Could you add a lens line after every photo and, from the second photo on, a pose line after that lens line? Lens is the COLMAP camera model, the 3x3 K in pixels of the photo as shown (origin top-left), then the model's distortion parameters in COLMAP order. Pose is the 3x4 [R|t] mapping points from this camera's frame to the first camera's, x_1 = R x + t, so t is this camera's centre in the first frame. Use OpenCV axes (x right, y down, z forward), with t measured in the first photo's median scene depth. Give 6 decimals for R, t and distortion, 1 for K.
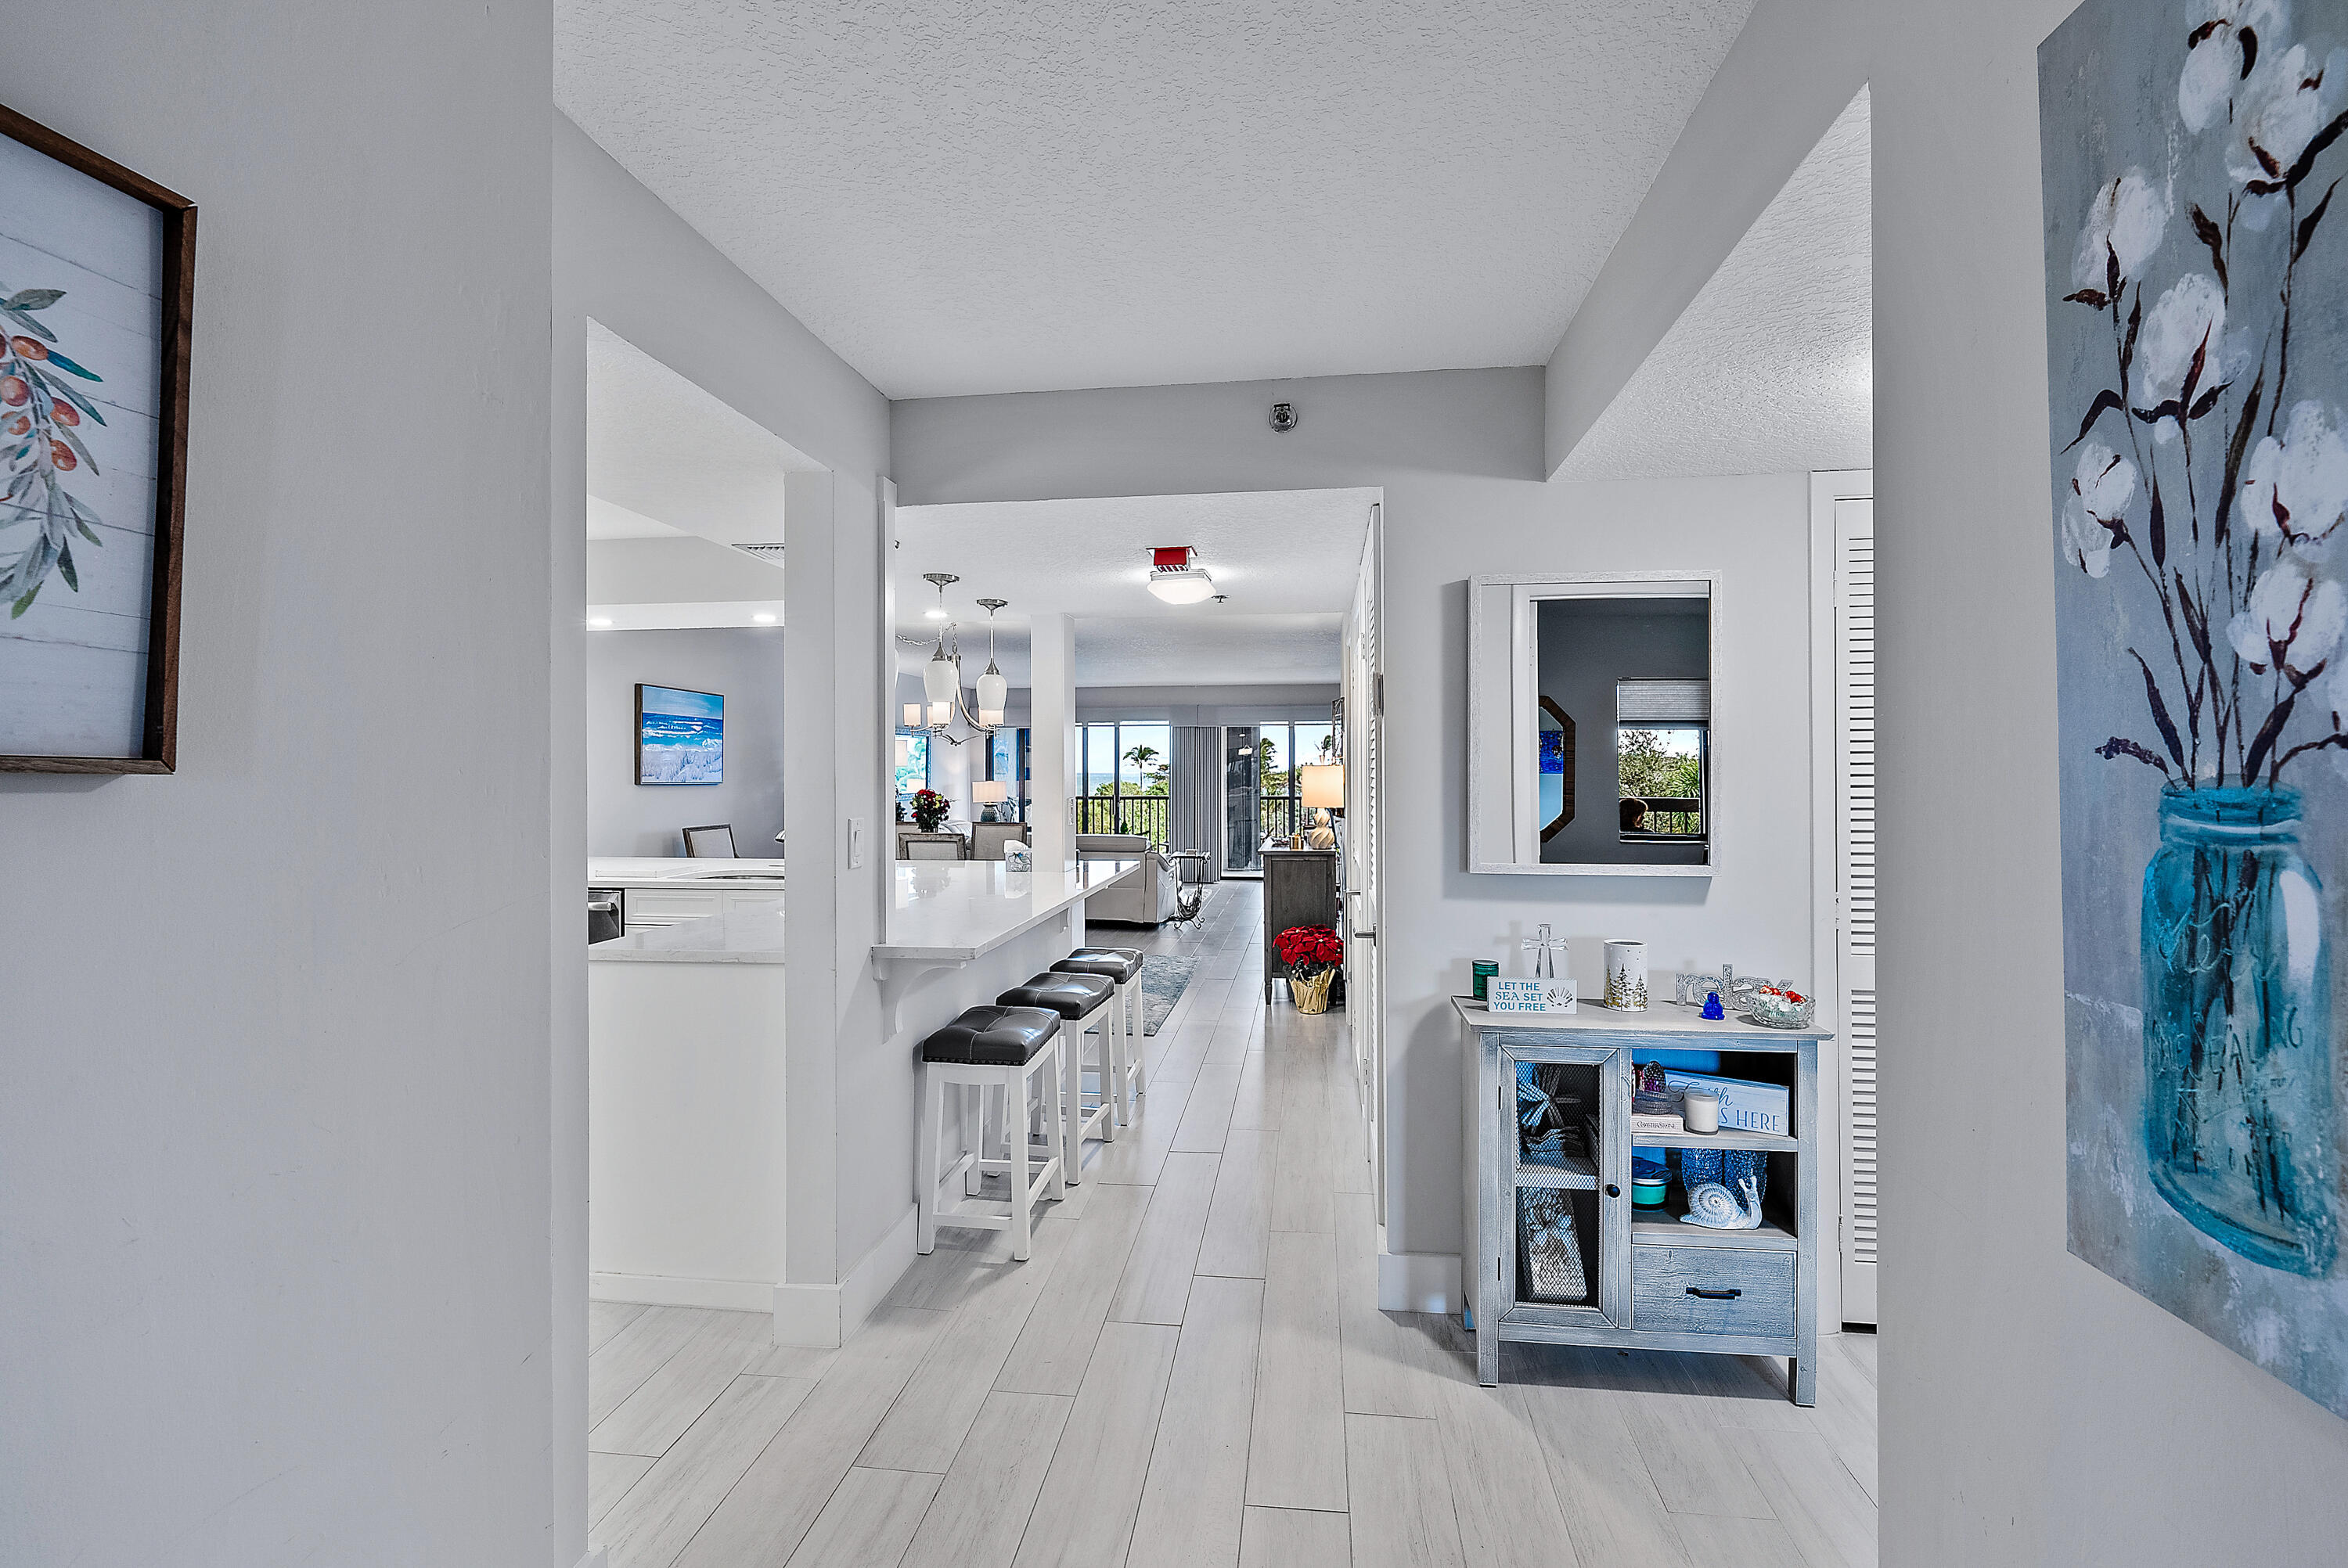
lens RADIAL K [[1039.0, 0, 1179.1], [0, 1039.0, 769.5], [0, 0, 1]] dist [-0.007288, -0.000662]
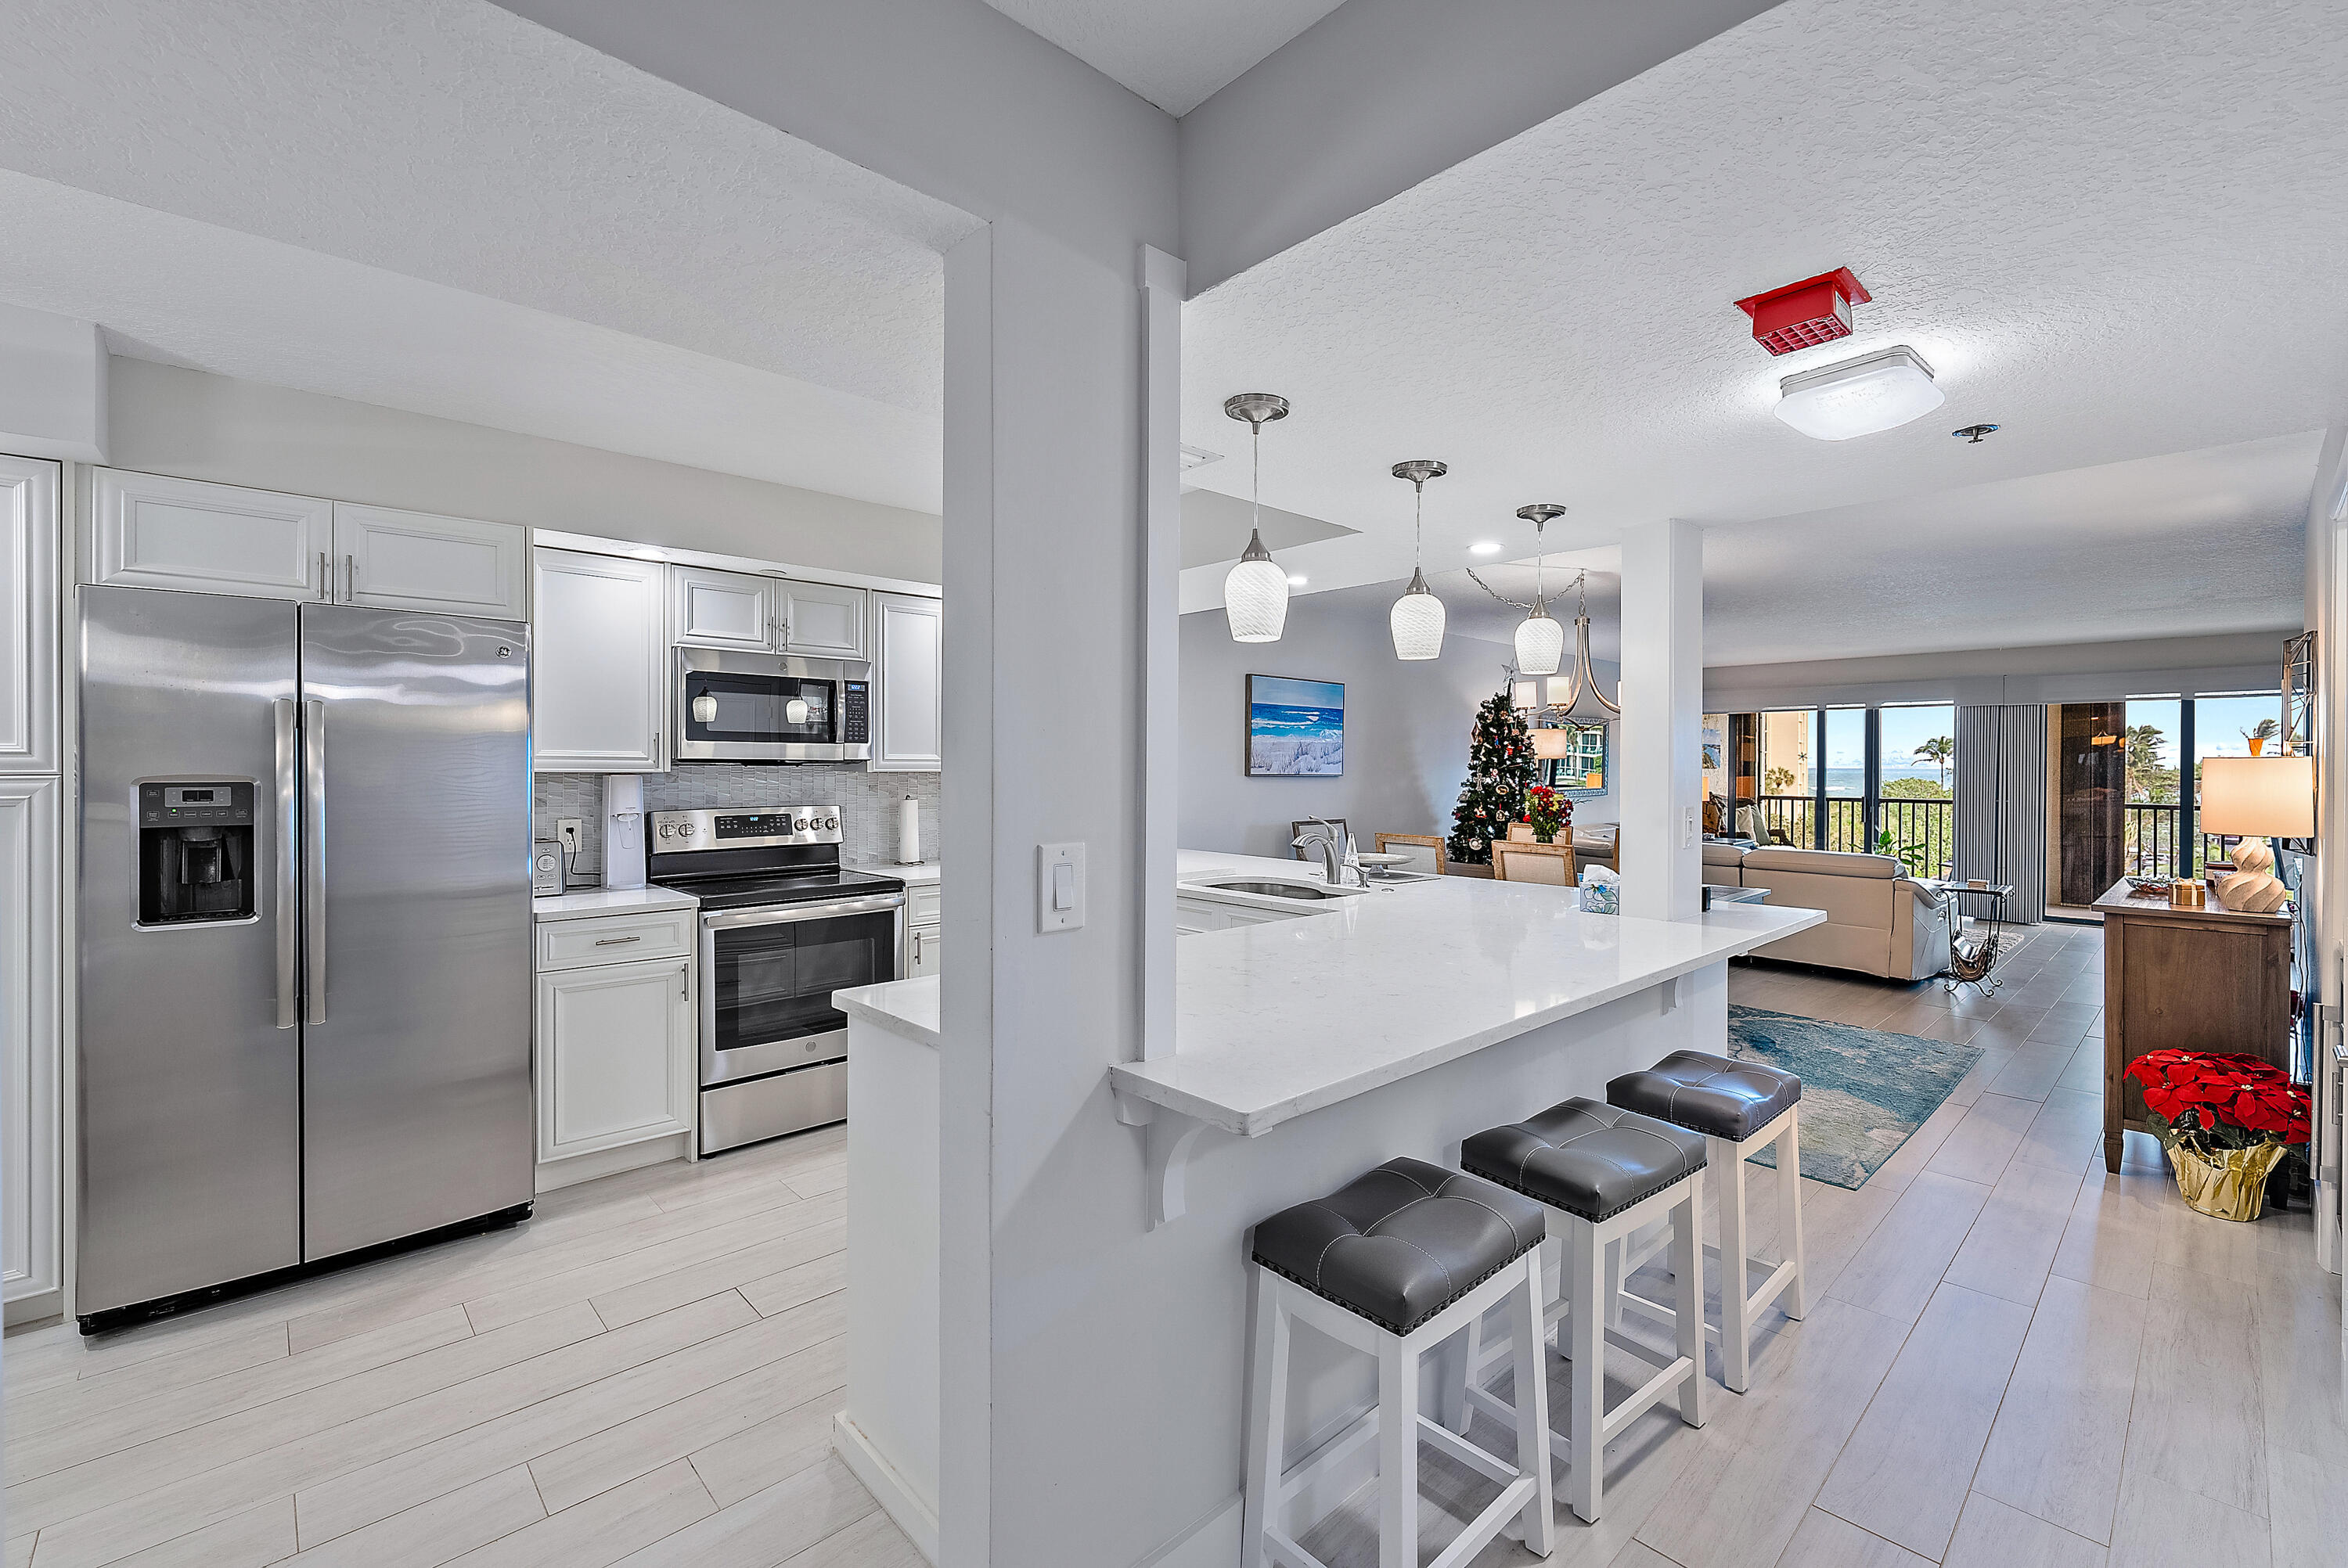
lens RADIAL K [[1005.6, 0, 1176.7], [0, 1005.6, 770.2], [0, 0, 1]] dist [0.000280, 0.001020]
pose [[0.776148, 0.009518, -0.630478, 0.029031], [-0.004811, 0.999946, 0.009173, 0.000477], [0.630532, -0.004087, 0.776153, 0.212877]]
